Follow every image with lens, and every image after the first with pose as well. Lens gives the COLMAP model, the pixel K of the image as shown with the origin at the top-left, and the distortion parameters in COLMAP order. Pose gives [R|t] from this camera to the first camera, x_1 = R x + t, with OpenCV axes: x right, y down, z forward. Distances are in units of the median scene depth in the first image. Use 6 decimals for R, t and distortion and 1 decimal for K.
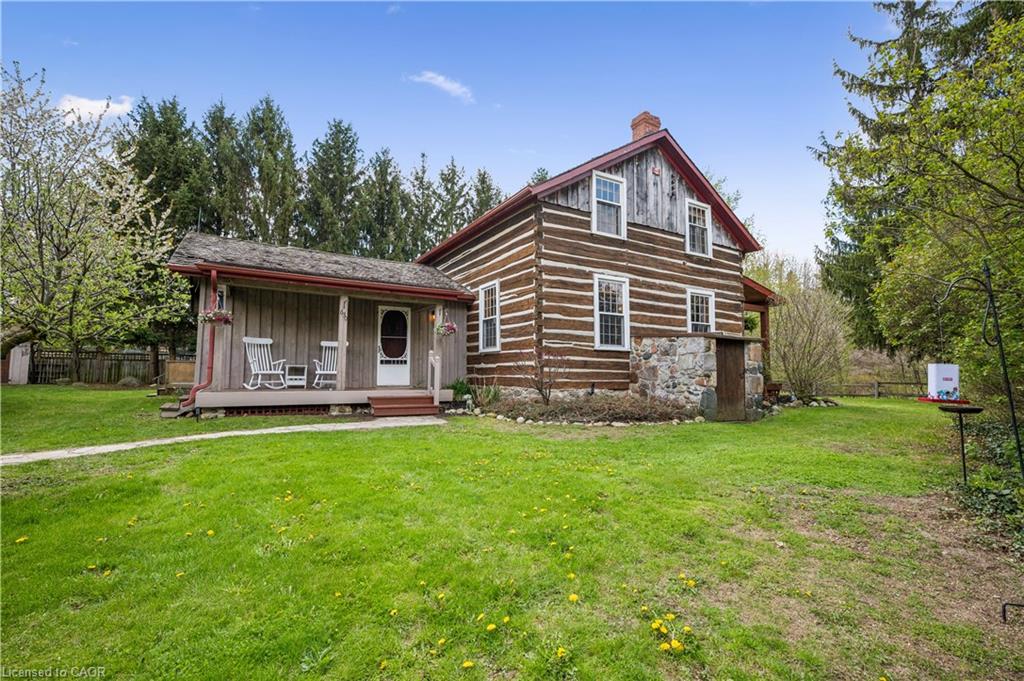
lens RADIAL K [[455.2, 0, 512.0], [0, 455.2, 340.5], [0, 0, 1]] dist [-0.000514, -0.000049]
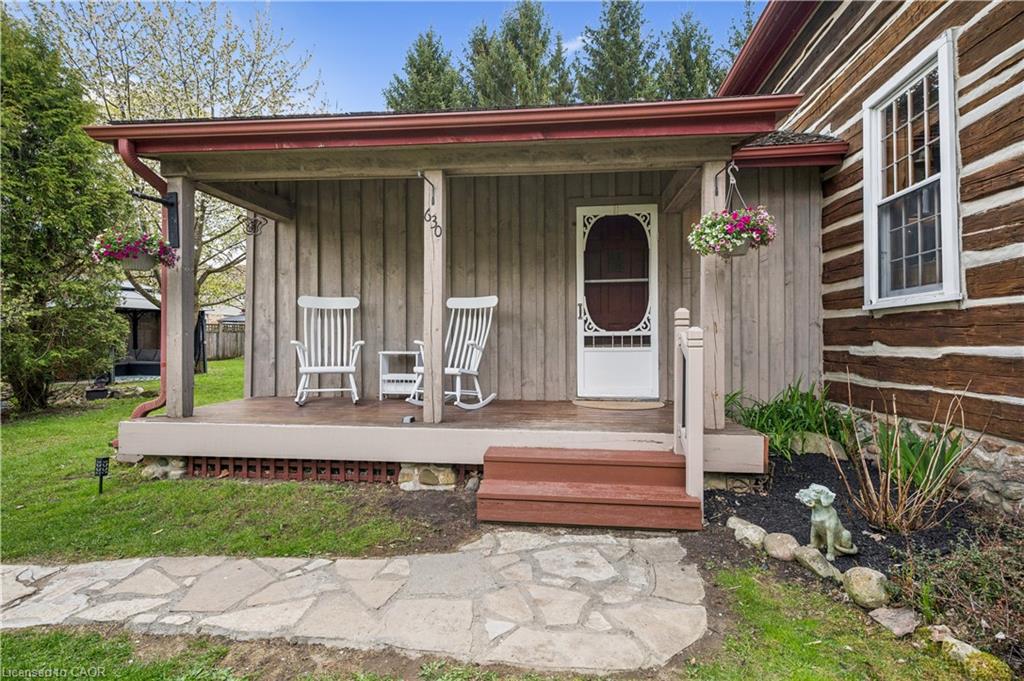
lens RADIAL K [[522.8, 0, 512.0], [0, 522.8, 340.5], [0, 0, 1]] dist [-0.000365, -0.000265]
pose [[0.793774, -0.004612, -0.608196, -0.048630], [0.047319, 0.997409, 0.054193, 0.017512], [0.606370, -0.071796, 0.791935, 0.588005]]
